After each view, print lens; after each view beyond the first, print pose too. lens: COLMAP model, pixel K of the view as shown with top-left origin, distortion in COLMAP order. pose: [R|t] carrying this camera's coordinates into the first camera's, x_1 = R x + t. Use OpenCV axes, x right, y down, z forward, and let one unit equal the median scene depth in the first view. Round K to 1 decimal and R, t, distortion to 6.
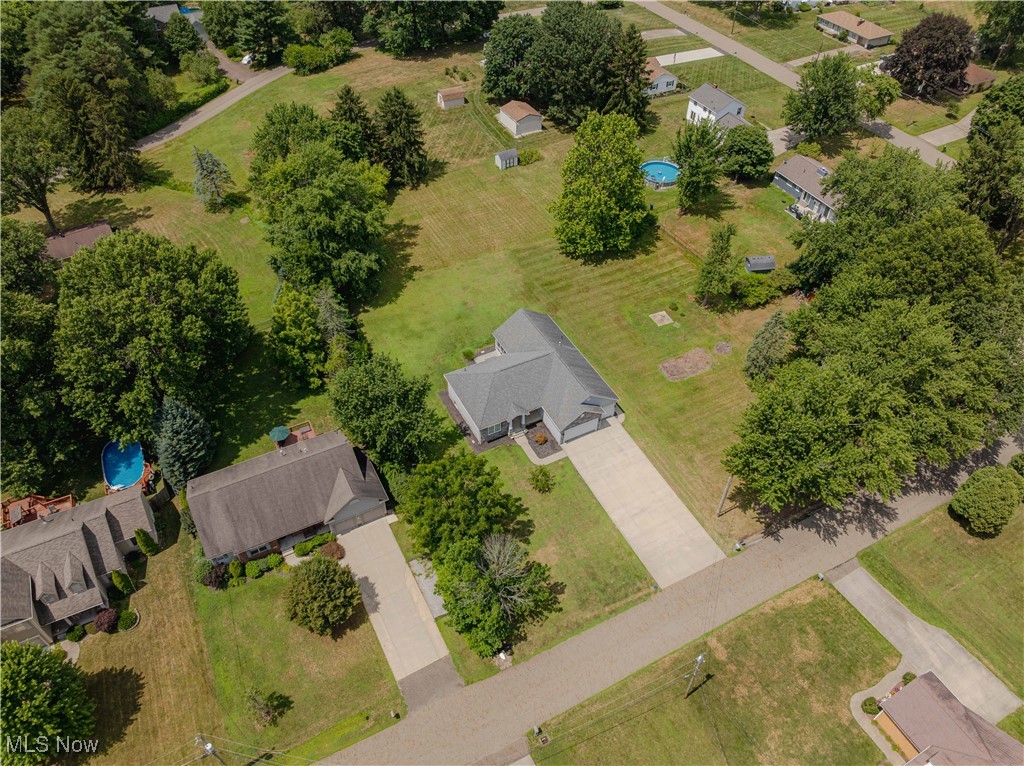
lens RADIAL K [[724.2, 0, 512.0], [0, 724.2, 383.0], [0, 0, 1]] dist [-0.040165, 0.003949]
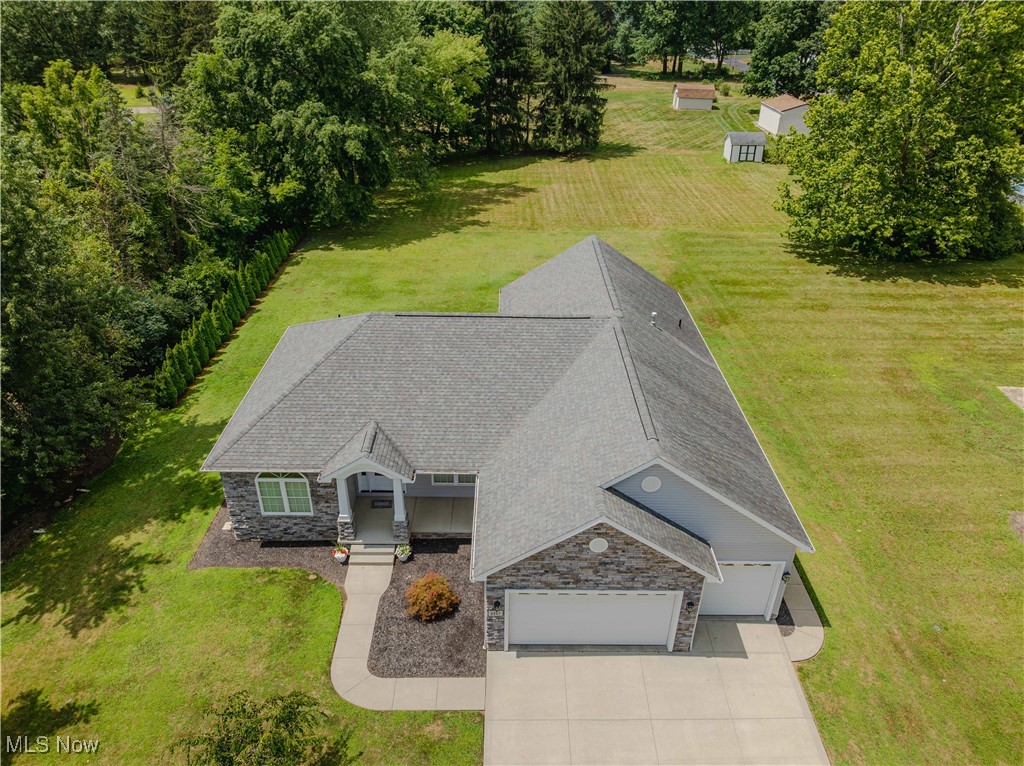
lens RADIAL K [[721.6, 0, 516.8], [0, 721.6, 379.7], [0, 0, 1]] dist [-0.024683, 0.000676]
pose [[0.893312, 0.223846, -0.389727, 0.140443], [-0.324479, 0.921219, -0.214638, 0.050802], [0.310977, 0.318197, 0.895569, 0.751145]]
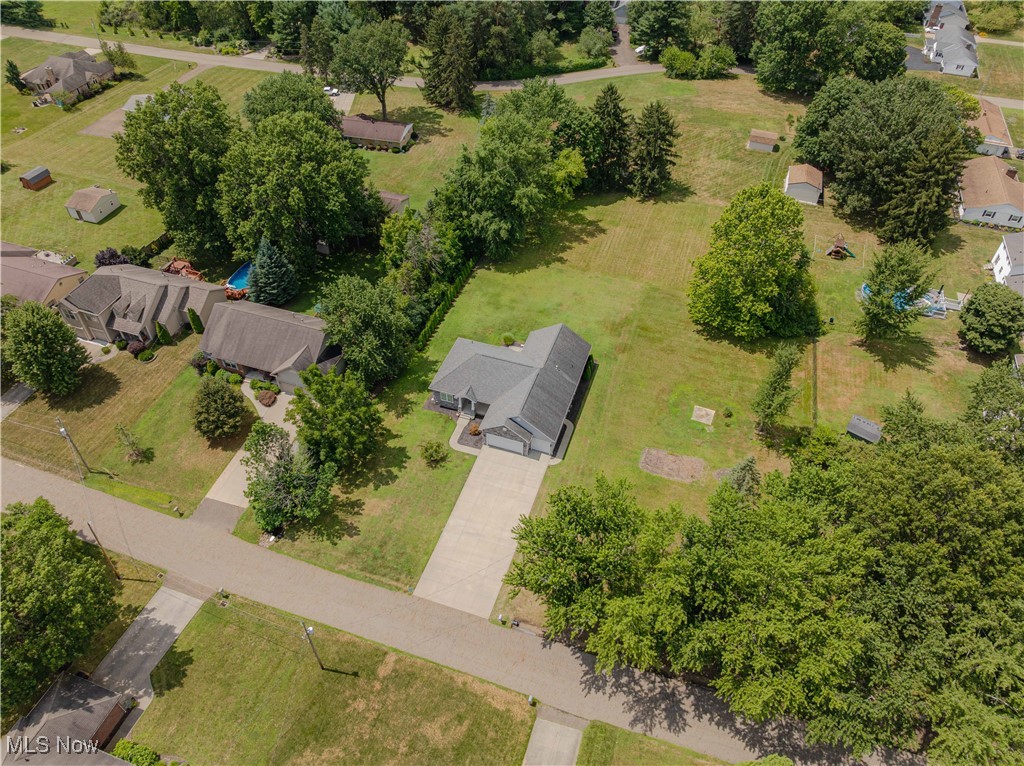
lens RADIAL K [[724.2, 0, 512.0], [0, 724.2, 383.0], [0, 0, 1]] dist [-0.040165, 0.003949]
pose [[0.695139, 0.502698, -0.513883, 0.561028], [-0.510576, 0.848468, 0.139334, -0.147542], [0.506056, 0.165520, 0.846469, 0.137501]]
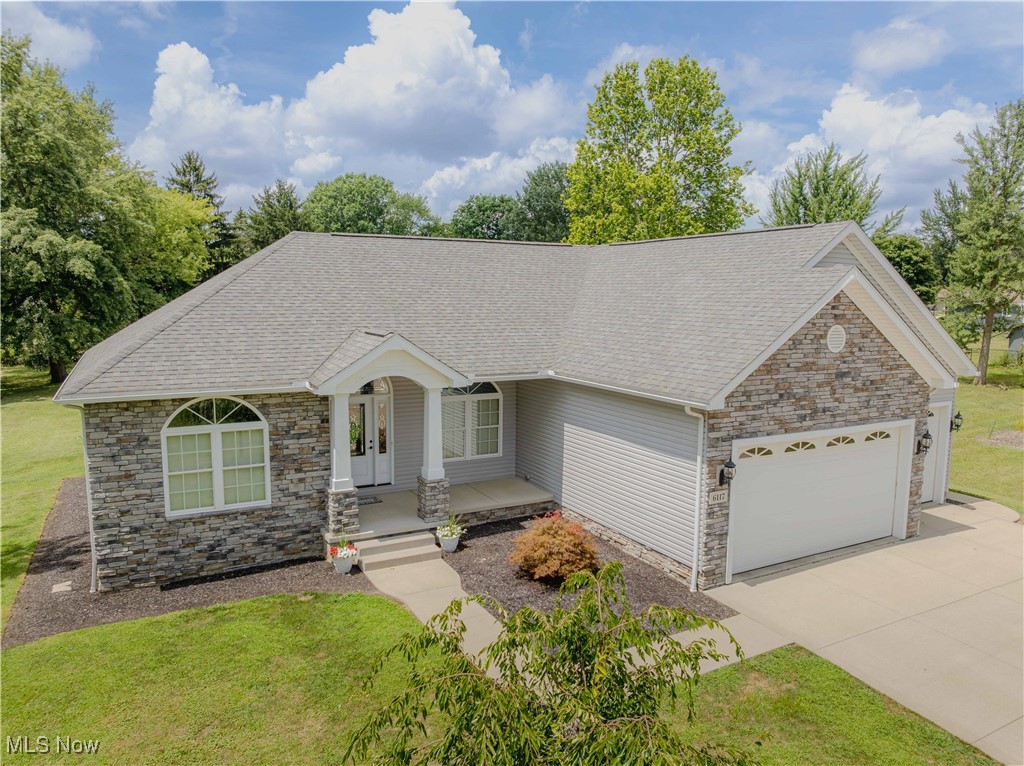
lens RADIAL K [[724.2, 0, 512.0], [0, 724.2, 383.0], [0, 0, 1]] dist [-0.040165, 0.003949]
pose [[0.999816, -0.008131, 0.017401, 0.028582], [0.017218, 0.780945, -0.624362, 0.133441], [-0.008513, 0.624546, 0.780941, 0.853225]]
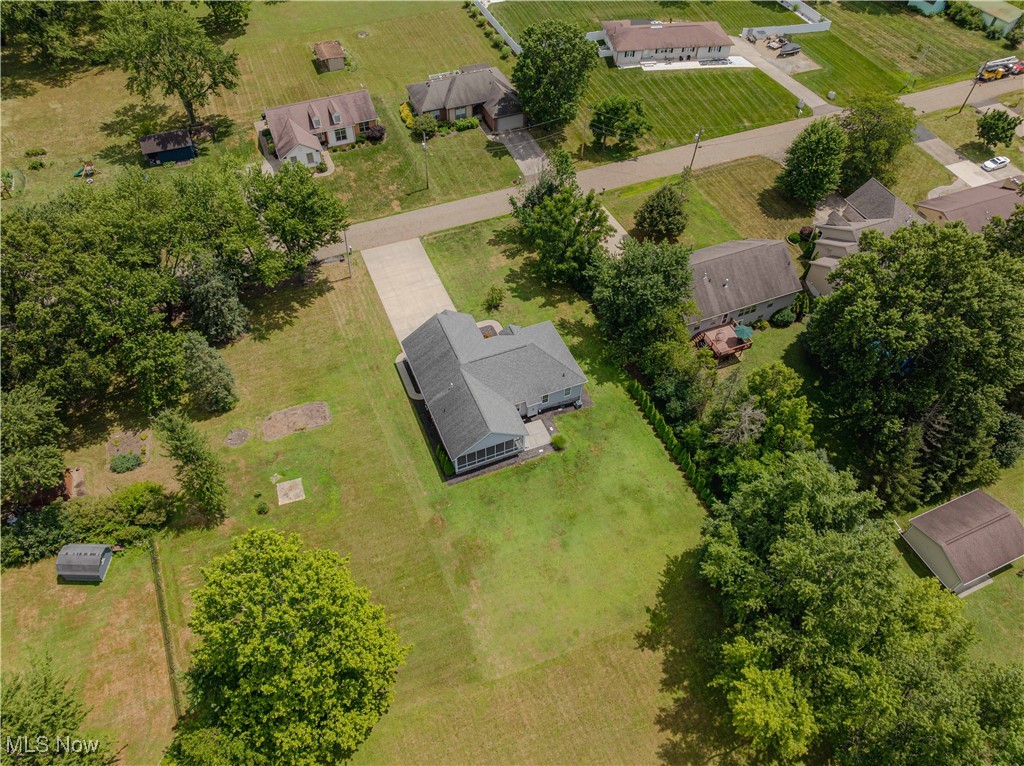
lens RADIAL K [[724.2, 0, 512.0], [0, 724.2, 383.0], [0, 0, 1]] dist [-0.040165, 0.003949]
pose [[-0.996107, -0.080892, 0.035034, -0.033618], [0.041852, -0.084182, 0.995571, -0.914189], [-0.077585, 0.993162, 0.087239, 0.947522]]
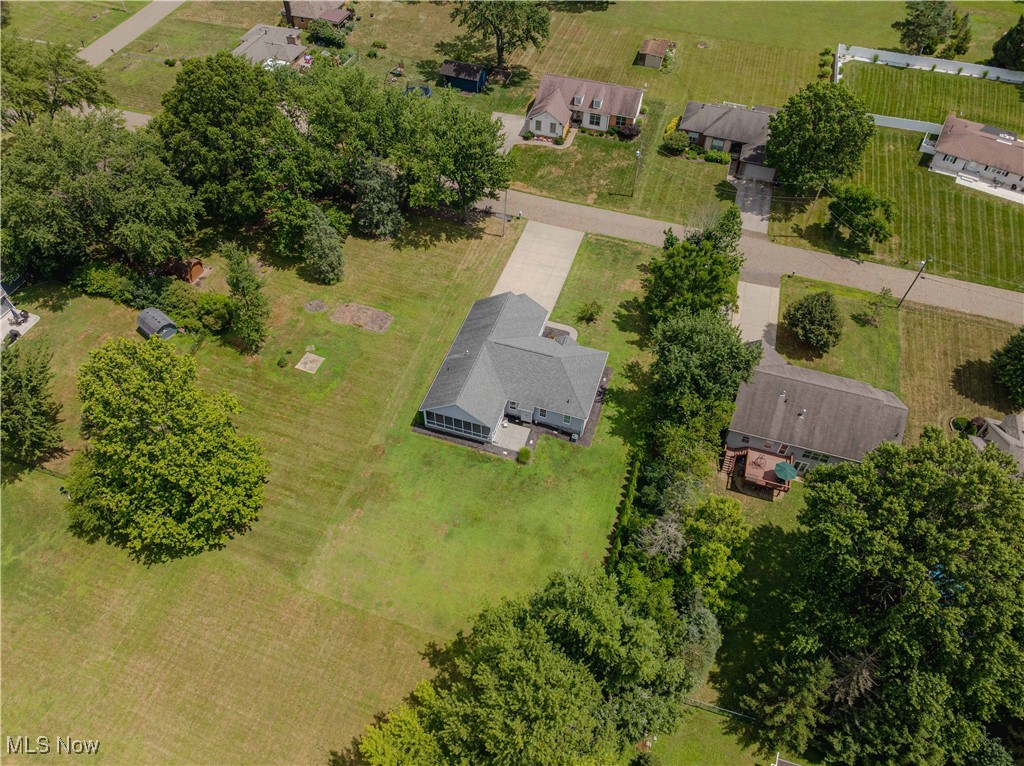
lens RADIAL K [[724.2, 0, 512.0], [0, 724.2, 383.0], [0, 0, 1]] dist [-0.040165, 0.003949]
pose [[-0.706356, -0.554898, 0.439488, -0.388306], [0.485079, 0.072716, 0.871442, -0.812161], [-0.515519, 0.828734, 0.217806, 0.837795]]
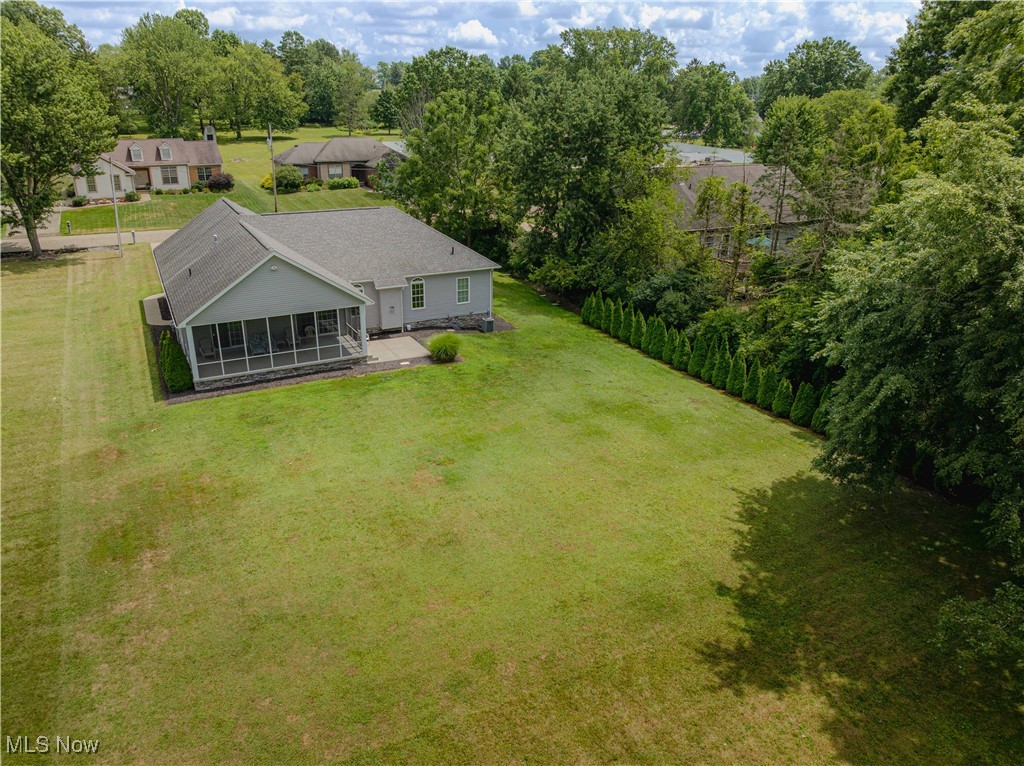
lens RADIAL K [[726.1, 0, 530.5], [0, 726.1, 382.8], [0, 0, 1]] dist [-0.069282, 0.000573]
pose [[-0.998882, -0.019956, -0.042846, -0.096510], [-0.047242, 0.393202, 0.918238, -0.409135], [-0.001477, 0.919236, -0.393705, 1.268083]]
